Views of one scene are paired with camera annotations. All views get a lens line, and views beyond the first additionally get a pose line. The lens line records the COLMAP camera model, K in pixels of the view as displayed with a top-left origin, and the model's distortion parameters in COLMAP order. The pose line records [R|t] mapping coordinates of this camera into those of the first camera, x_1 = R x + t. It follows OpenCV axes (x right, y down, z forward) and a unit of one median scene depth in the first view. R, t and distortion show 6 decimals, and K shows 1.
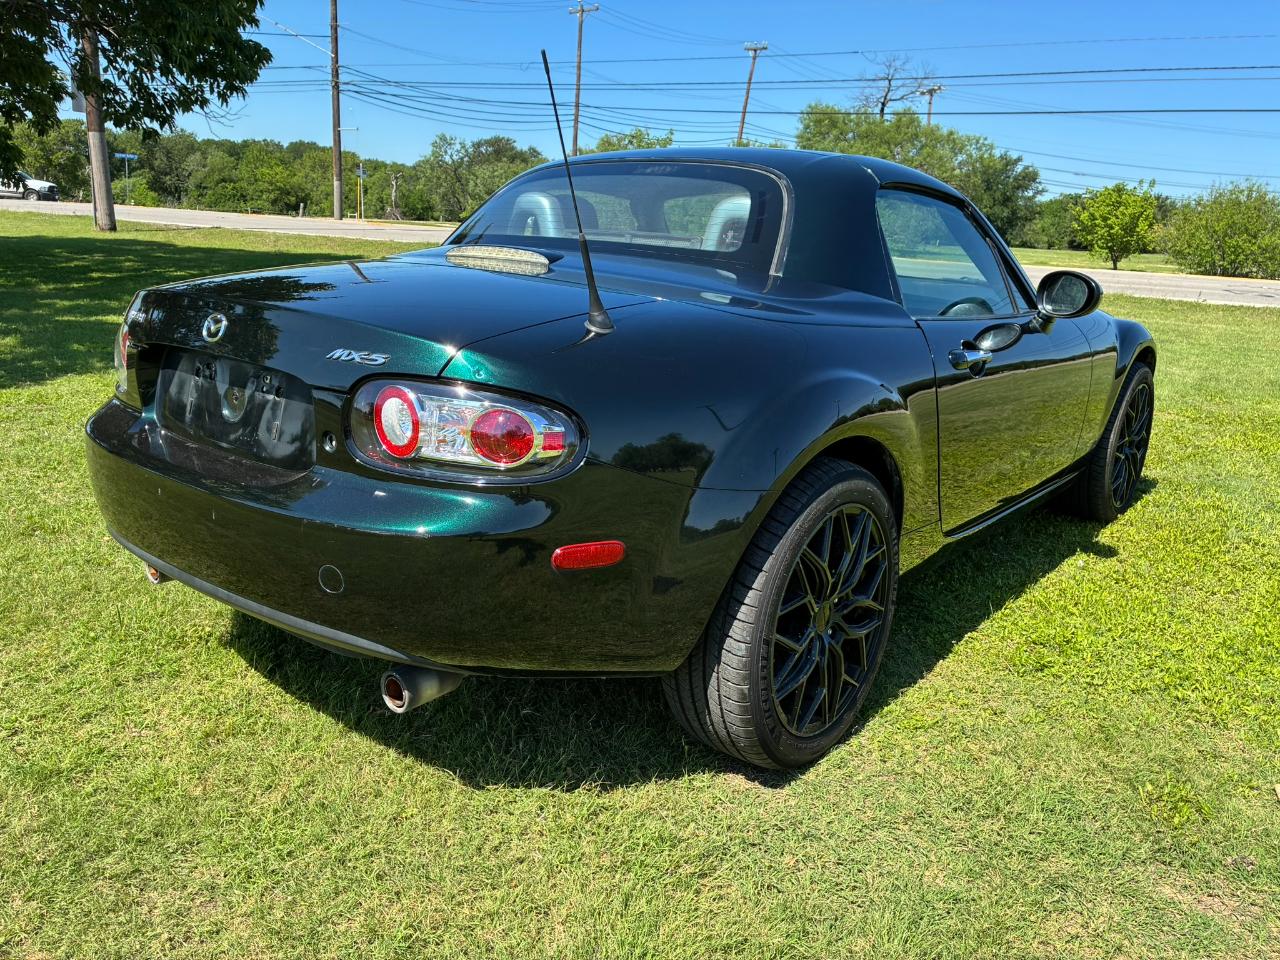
lens RADIAL K [[1008.8, 0, 639.8], [0, 1008.8, 485.1], [0, 0, 1]] dist [0.033006, -0.058494]
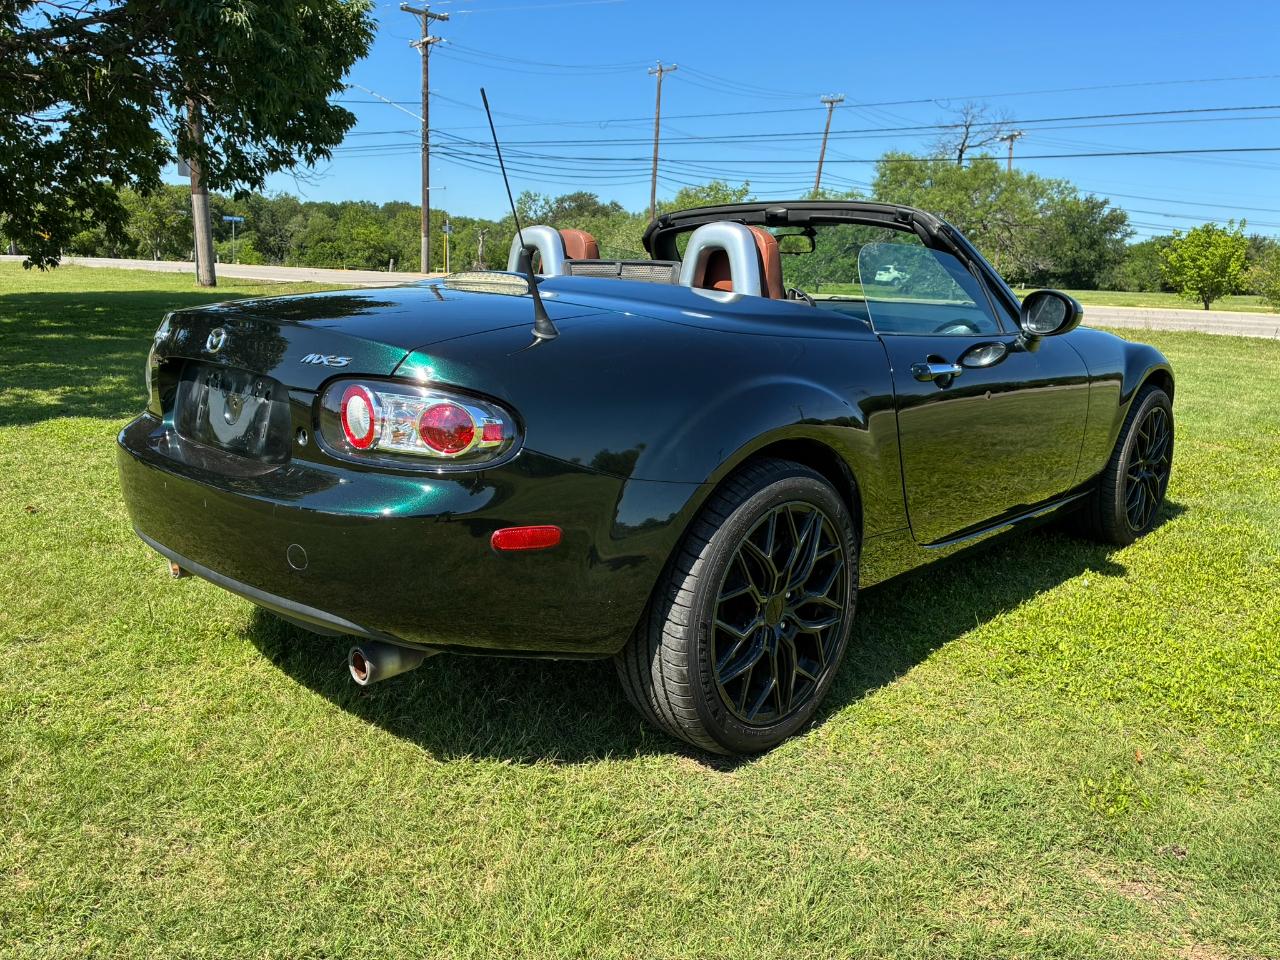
lens RADIAL K [[1008.8, 0, 637.1], [0, 1008.8, 476.8], [0, 0, 1]] dist [0.033006, -0.058494]
pose [[0.996198, 0.000572, -0.087115, 0.120664], [-0.005499, 0.998397, -0.056330, 0.047471], [0.086944, 0.056595, 0.994604, -0.061923]]
